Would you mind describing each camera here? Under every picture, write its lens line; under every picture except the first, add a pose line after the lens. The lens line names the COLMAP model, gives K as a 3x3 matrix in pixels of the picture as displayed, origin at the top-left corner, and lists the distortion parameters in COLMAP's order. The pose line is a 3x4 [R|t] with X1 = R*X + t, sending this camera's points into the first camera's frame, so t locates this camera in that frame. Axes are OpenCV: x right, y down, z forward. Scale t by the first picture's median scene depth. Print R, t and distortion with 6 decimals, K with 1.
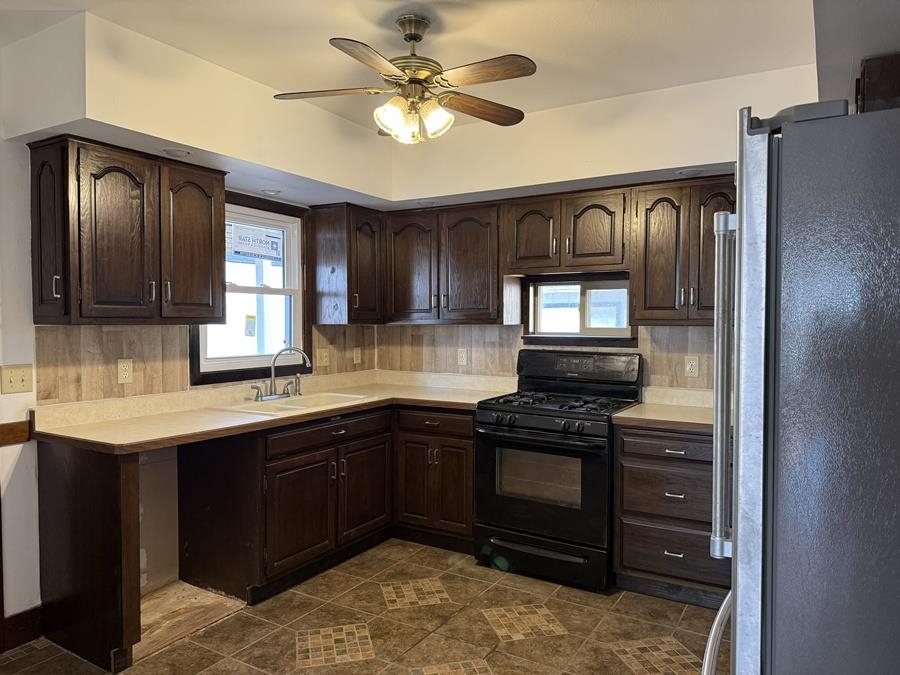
lens RADIAL K [[633.9, 0, 448.0], [0, 633.9, 345.2], [0, 0, 1]] dist [0.034939, -0.043021]
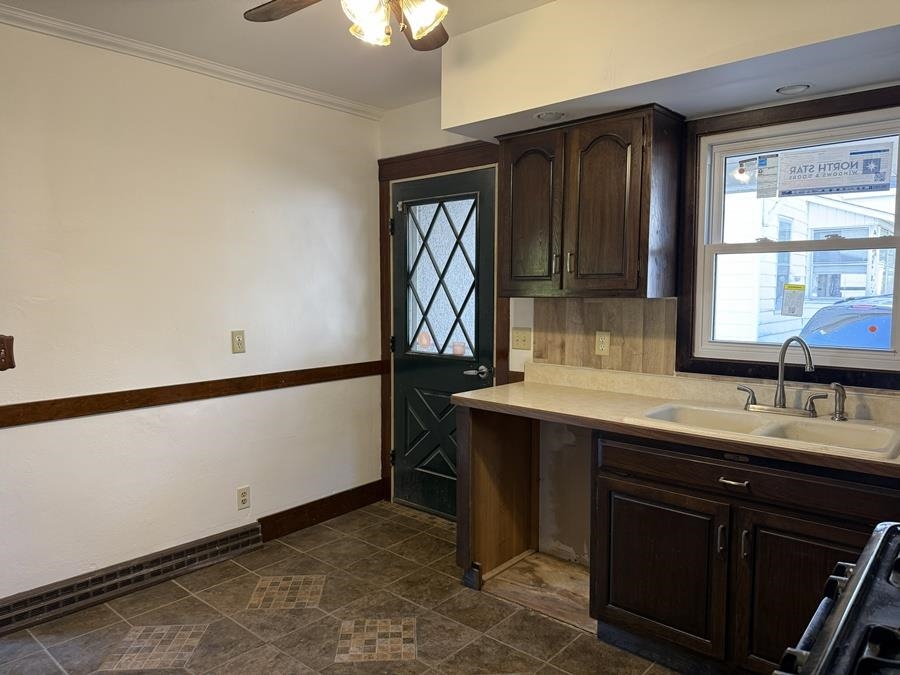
lens RADIAL K [[633.9, 0, 448.0], [0, 633.9, 345.2], [0, 0, 1]] dist [0.034939, -0.043021]
pose [[-0.177737, 0.088312, -0.980107, 0.517623], [-0.035428, 0.994745, 0.096056, -0.044143], [0.983440, 0.051796, -0.173675, 0.950291]]
